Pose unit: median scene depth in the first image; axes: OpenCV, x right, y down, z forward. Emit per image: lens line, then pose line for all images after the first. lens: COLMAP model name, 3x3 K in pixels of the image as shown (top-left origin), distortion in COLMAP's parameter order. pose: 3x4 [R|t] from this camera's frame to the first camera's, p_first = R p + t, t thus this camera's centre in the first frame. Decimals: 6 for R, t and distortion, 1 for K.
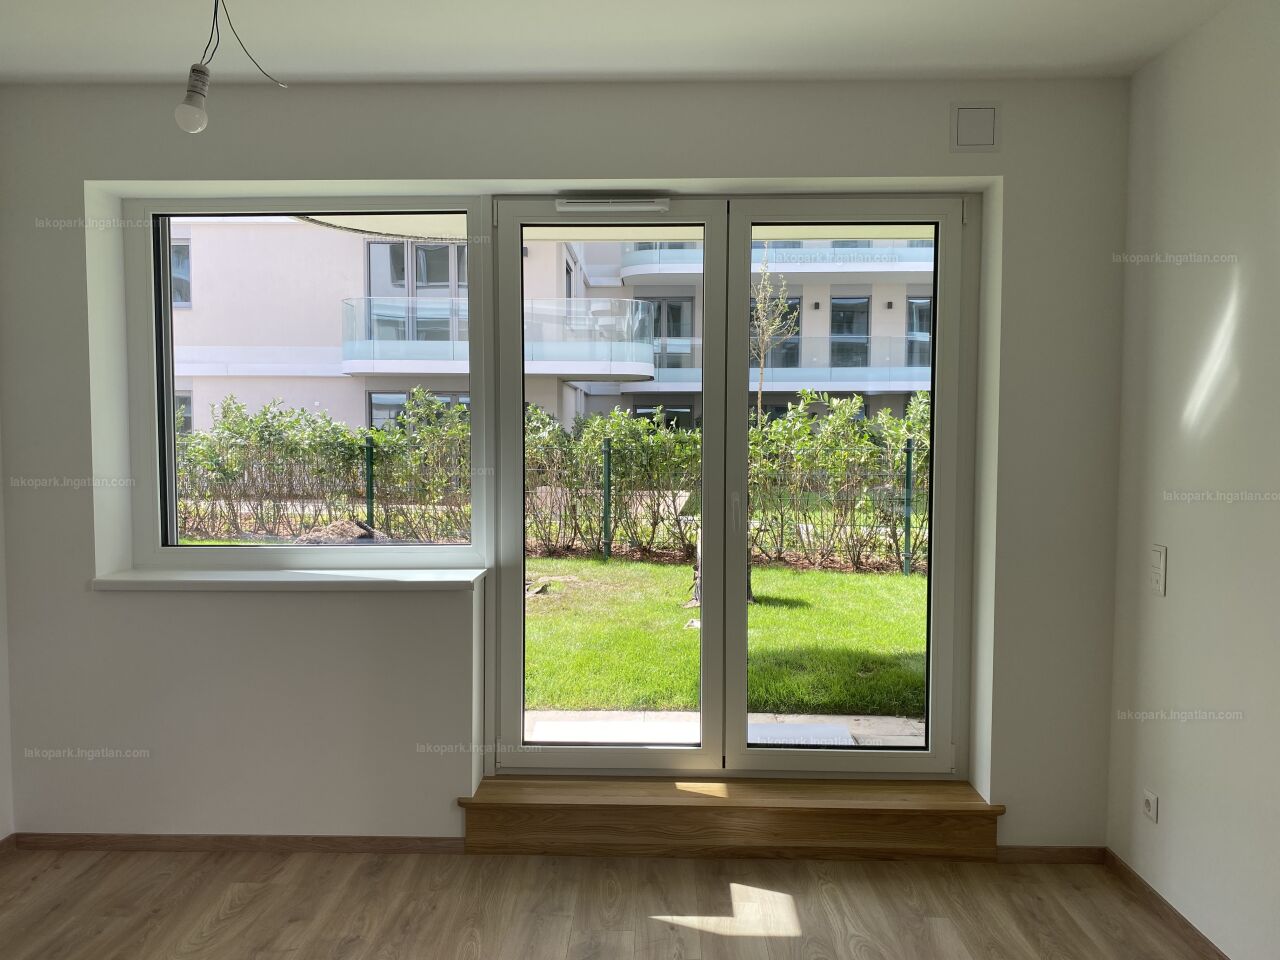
lens RADIAL K [[970.8, 0, 640.0], [0, 970.8, 480.0], [0, 0, 1]] dist [-0.000939, 0.002916]
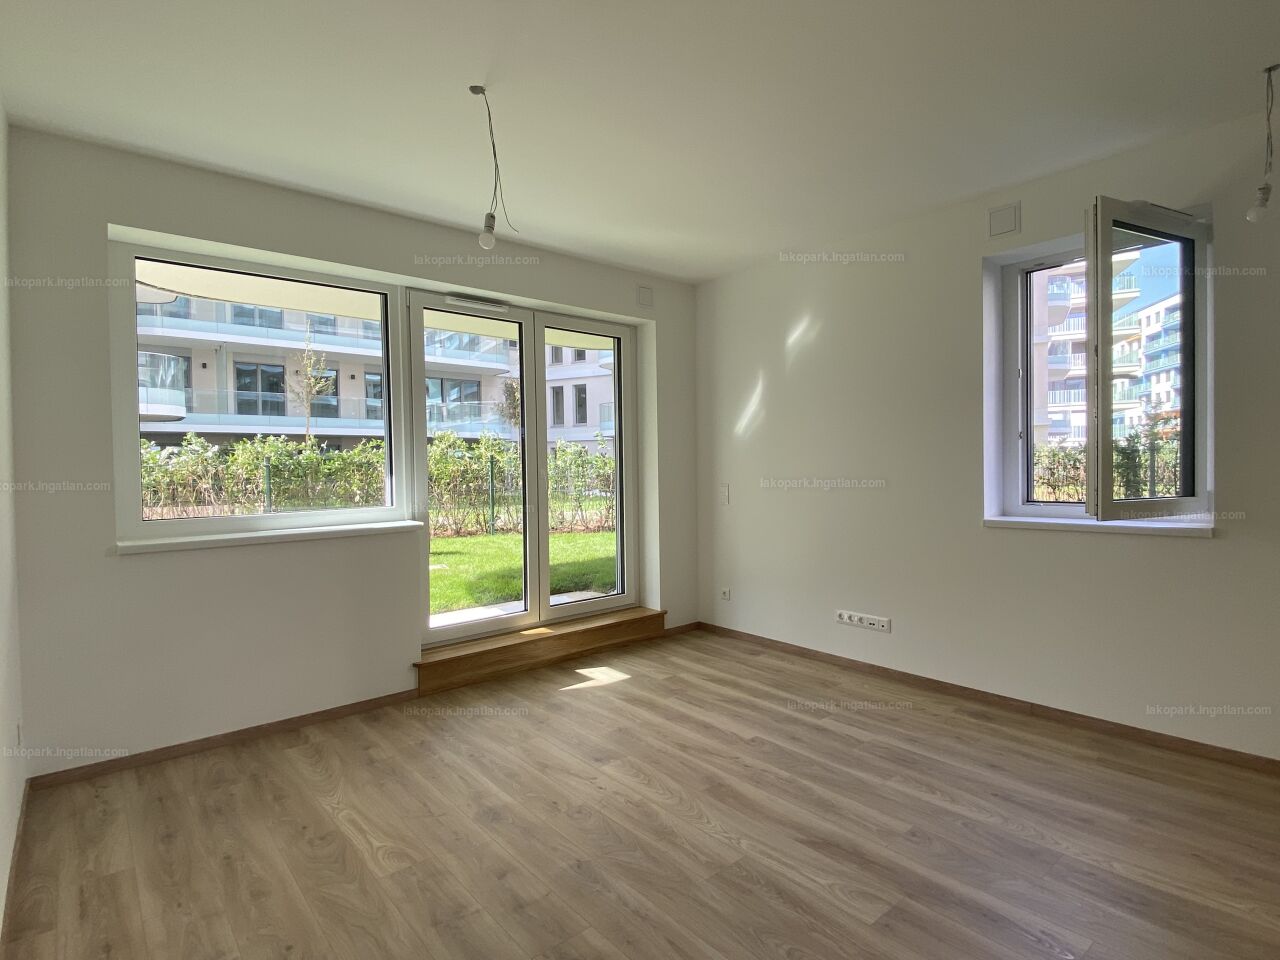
lens RADIAL K [[650.0, 0, 640.0], [0, 650.0, 480.0], [0, 0, 1]] dist [0.001543, -0.000297]
pose [[0.739194, -0.024188, 0.673058, -0.623674], [0.045657, 0.998856, -0.014247, 0.061698], [-0.671943, 0.041261, 0.739452, -0.043846]]
